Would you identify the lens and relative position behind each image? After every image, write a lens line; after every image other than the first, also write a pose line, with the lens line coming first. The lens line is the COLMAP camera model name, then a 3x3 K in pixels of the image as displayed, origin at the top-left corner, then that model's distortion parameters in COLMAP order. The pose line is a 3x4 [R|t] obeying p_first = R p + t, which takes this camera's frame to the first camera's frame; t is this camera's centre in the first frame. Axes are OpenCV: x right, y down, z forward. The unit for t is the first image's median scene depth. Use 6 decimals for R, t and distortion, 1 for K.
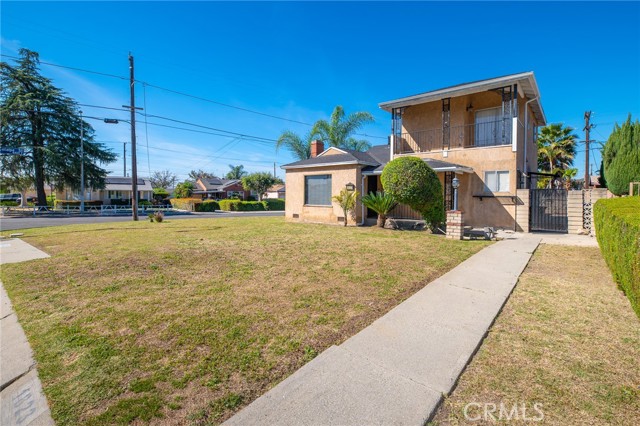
lens RADIAL K [[310.7, 0, 318.2], [0, 310.7, 199.9], [0, 0, 1]] dist [0.002586, -0.000617]
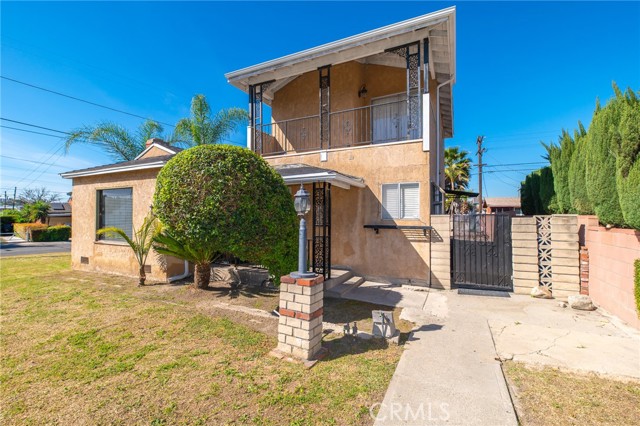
lens RADIAL K [[286.3, 0, 319.1], [0, 286.3, 213.3], [0, 0, 1]] dist [-0.001157, 0.000108]
pose [[0.972112, -0.003063, 0.234497, 0.287621], [0.008398, 0.999728, -0.021757, -0.025134], [-0.234367, 0.023120, 0.971873, 0.492008]]
